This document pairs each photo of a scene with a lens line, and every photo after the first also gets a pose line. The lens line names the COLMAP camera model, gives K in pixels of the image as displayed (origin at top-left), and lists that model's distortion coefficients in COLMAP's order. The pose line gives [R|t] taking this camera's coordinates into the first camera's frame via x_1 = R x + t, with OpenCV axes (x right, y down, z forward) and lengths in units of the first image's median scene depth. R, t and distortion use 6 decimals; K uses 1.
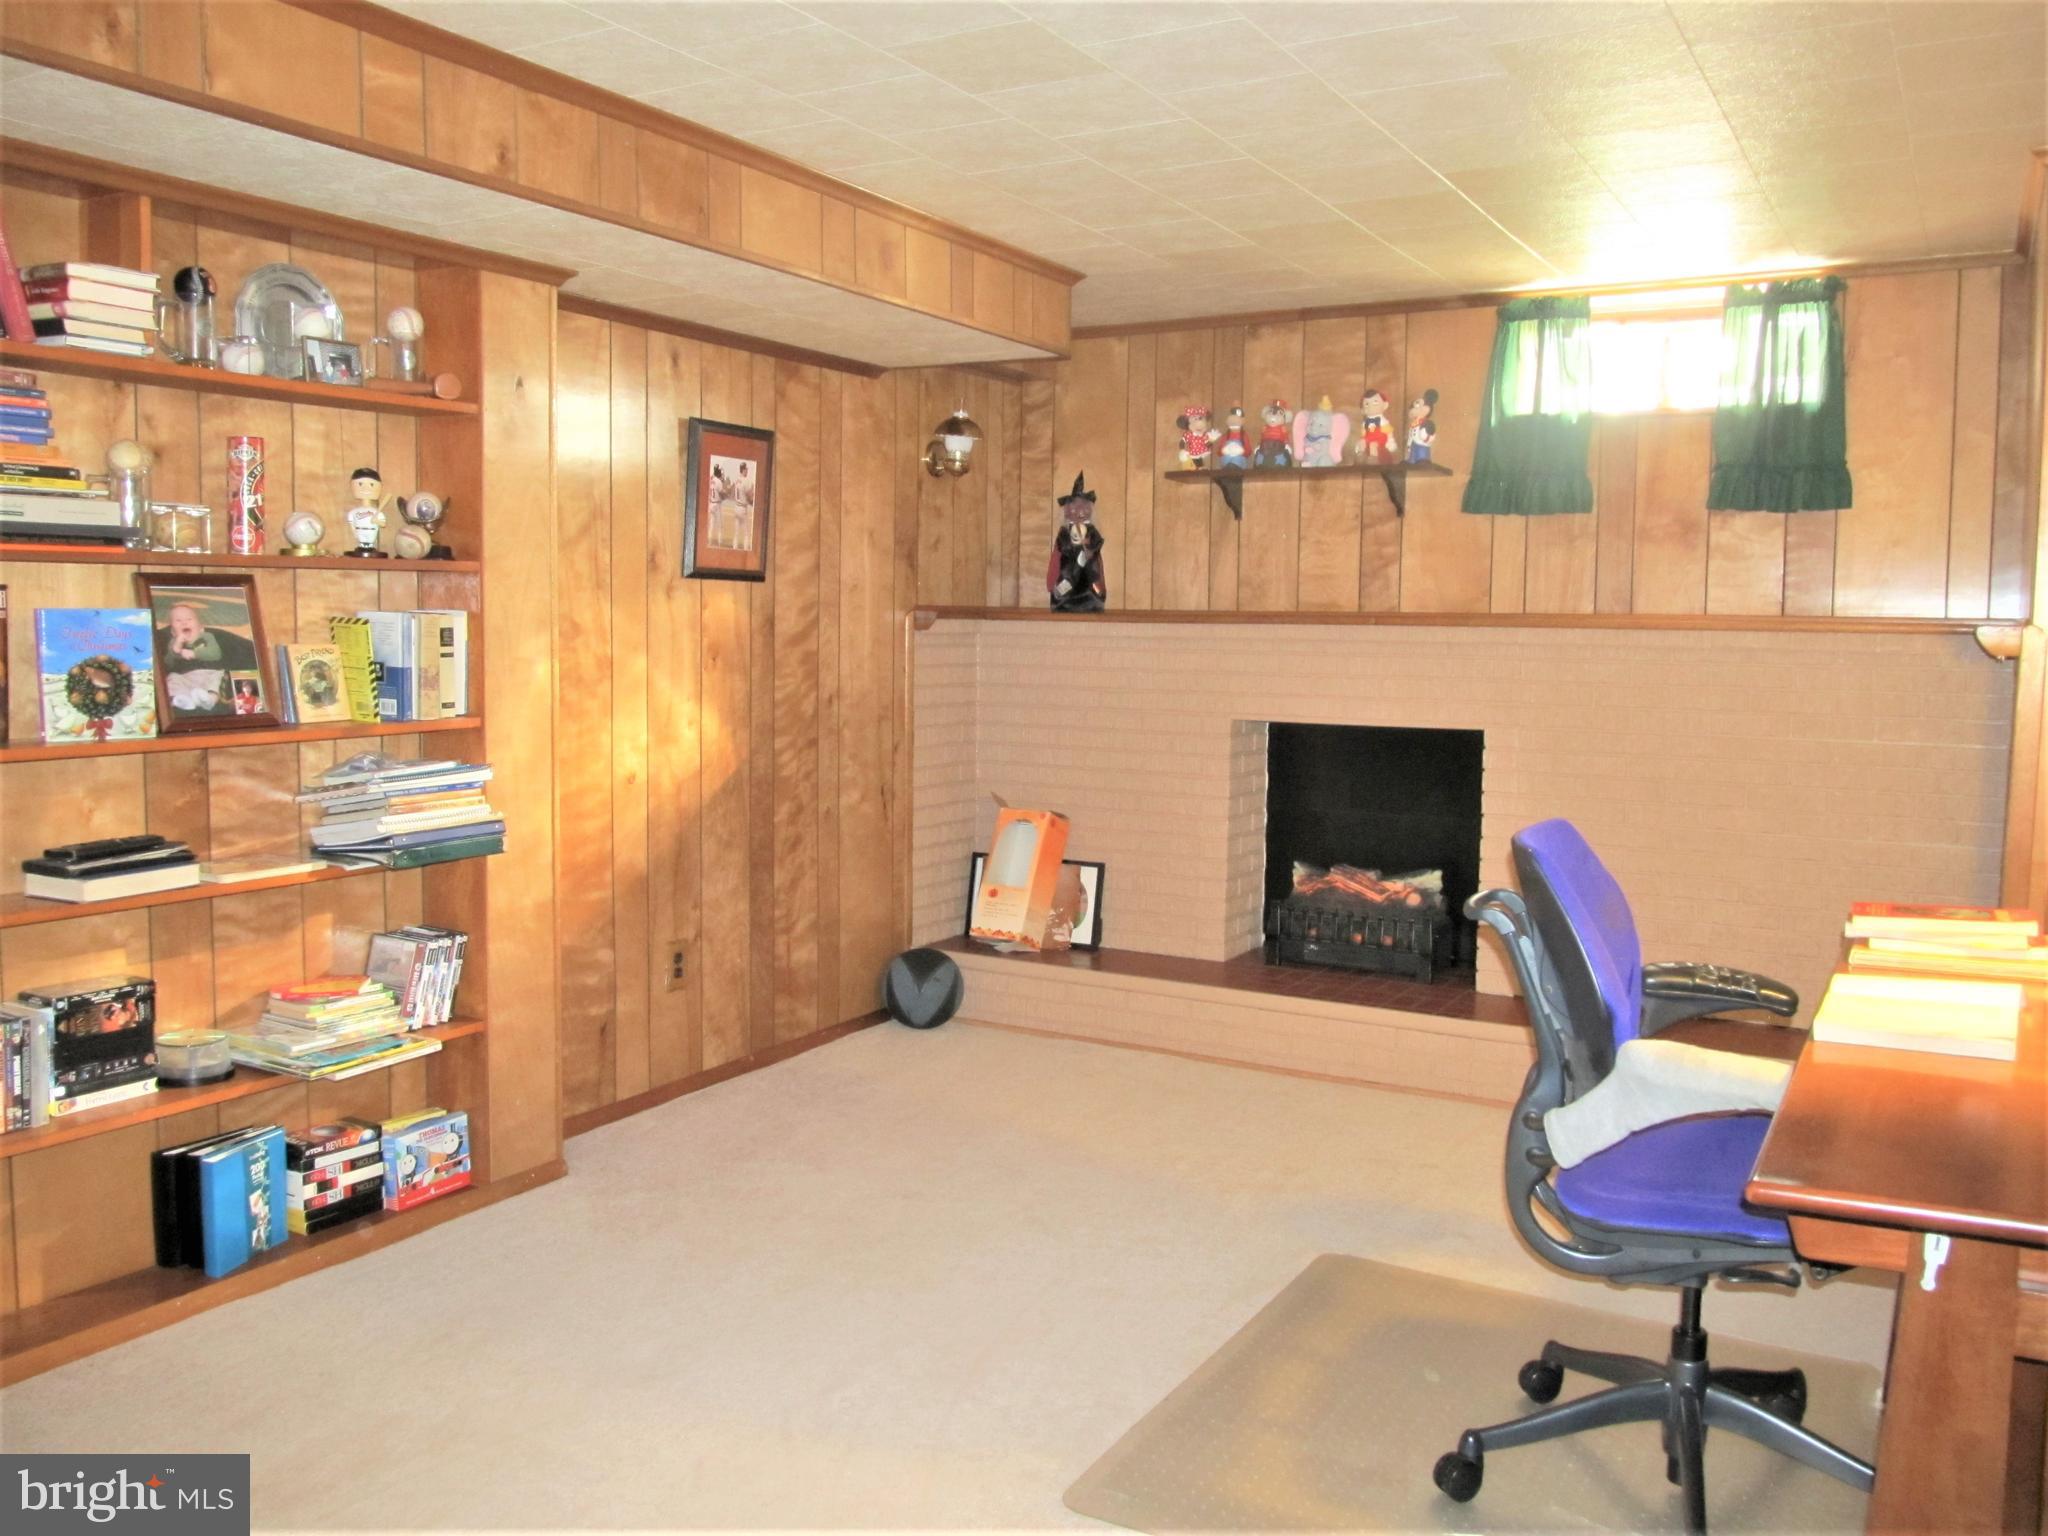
lens RADIAL K [[1686.0, 0, 1024.0], [0, 1686.0, 768.0], [0, 0, 1]] dist [-0.070896, 0.026949]
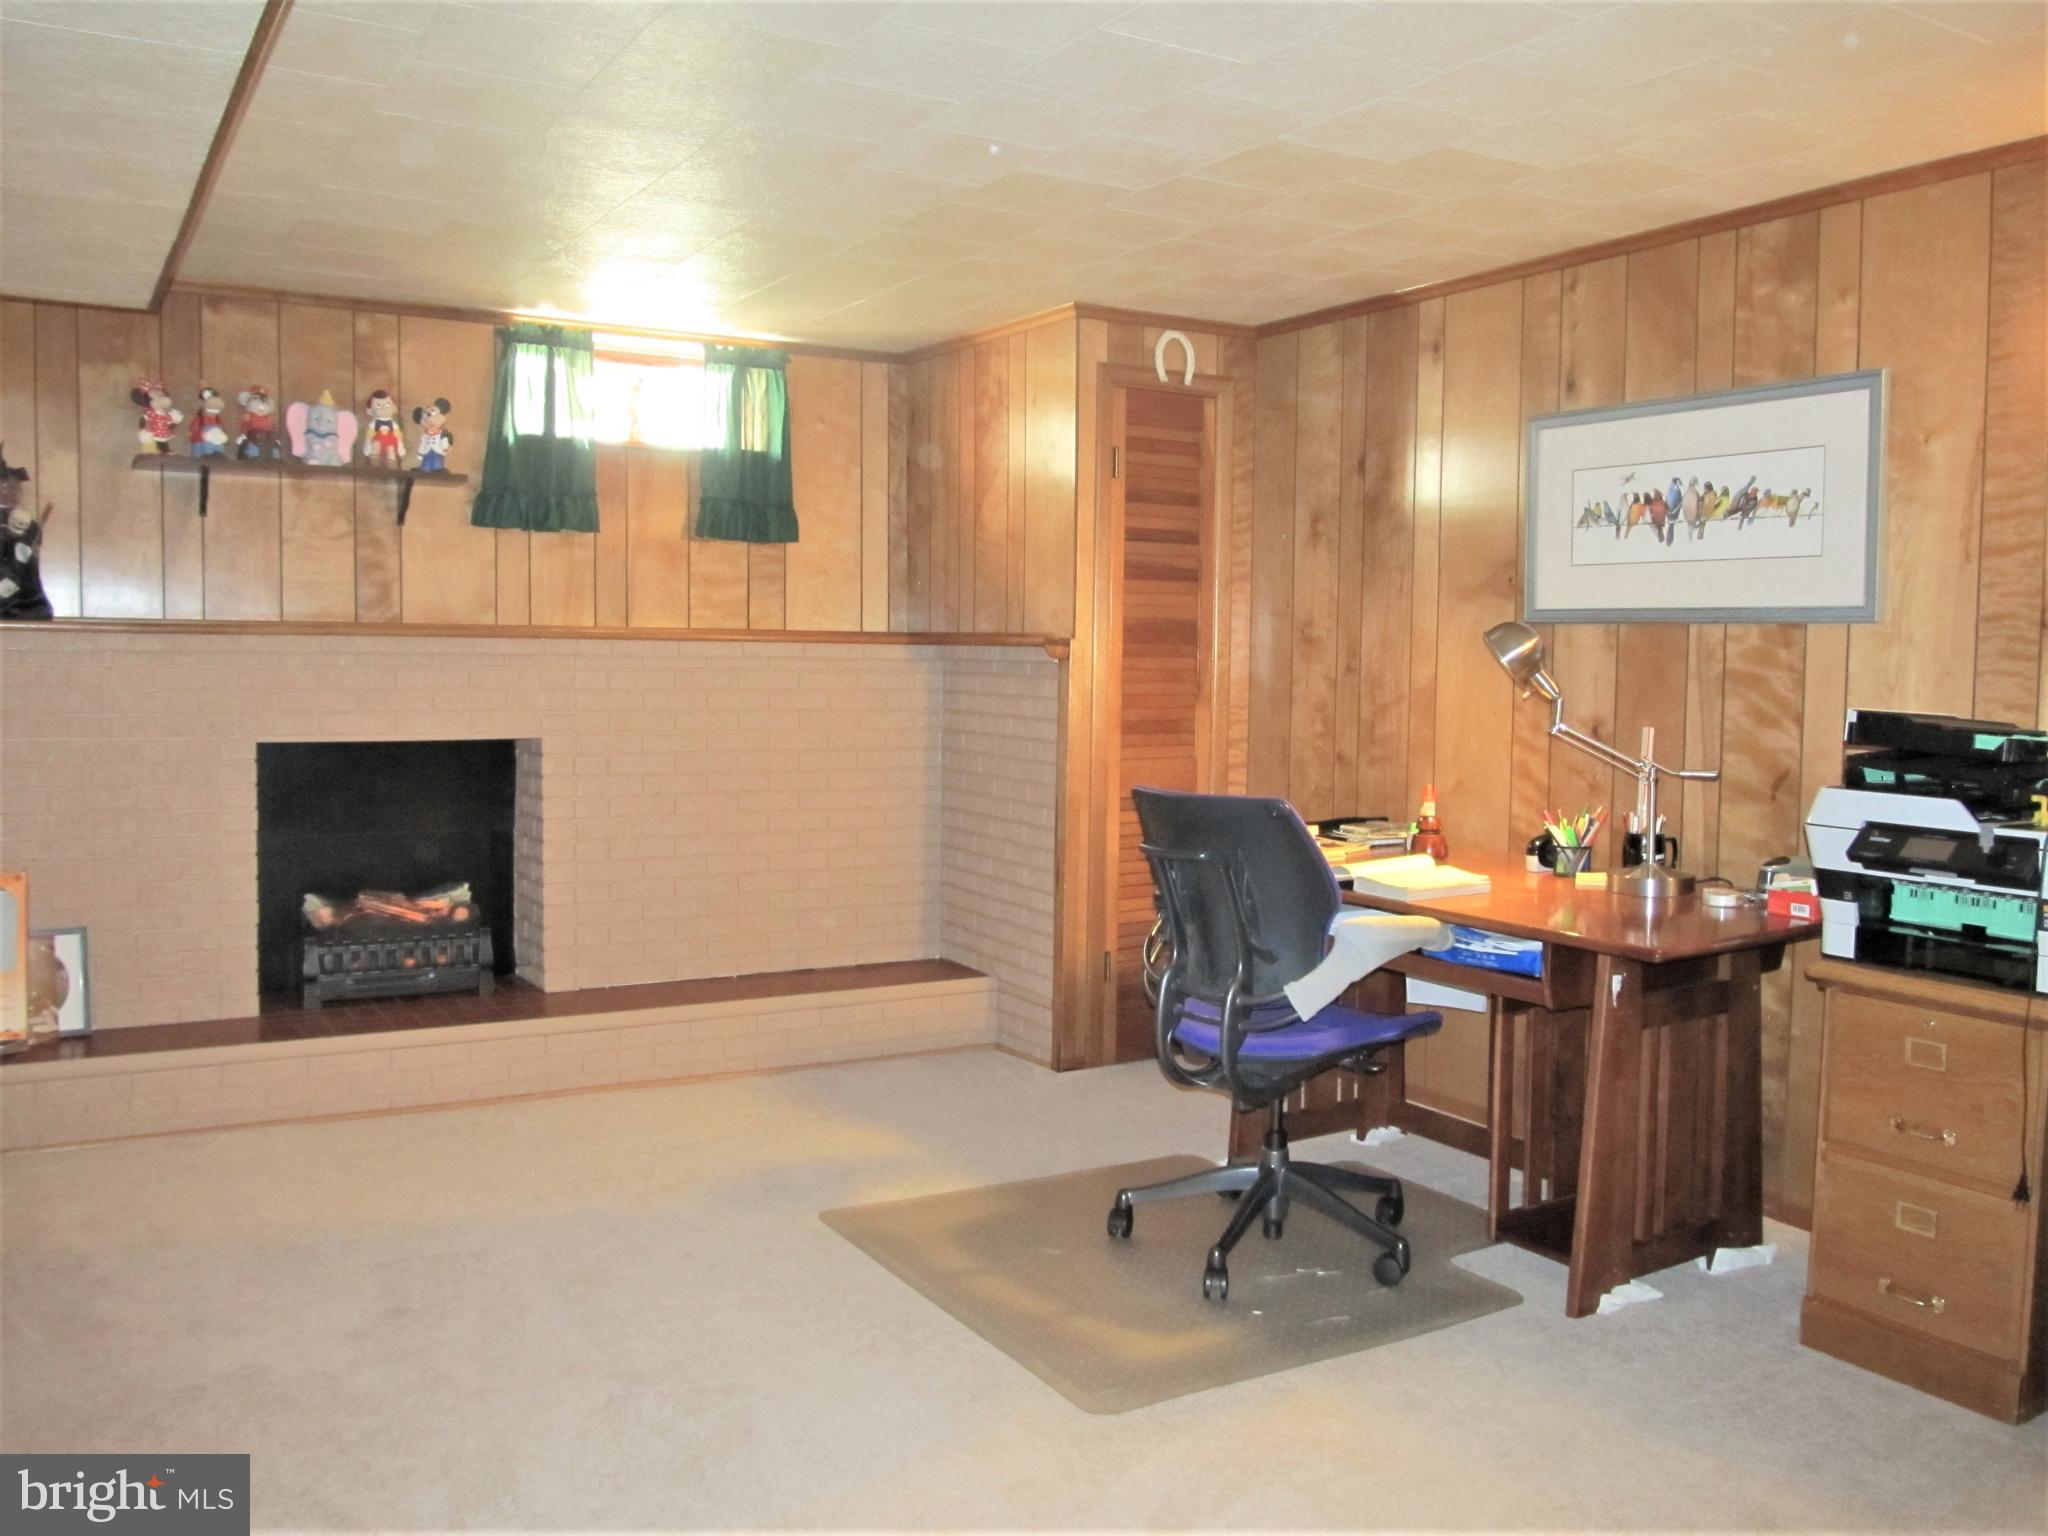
lens RADIAL K [[1686.0, 0, 1024.0], [0, 1686.0, 768.0], [0, 0, 1]] dist [-0.070896, 0.026949]
pose [[0.487404, -0.060937, 0.871048, -0.460267], [0.066940, 0.997234, 0.032307, -0.017041], [-0.870607, 0.042561, 0.490134, 0.226006]]
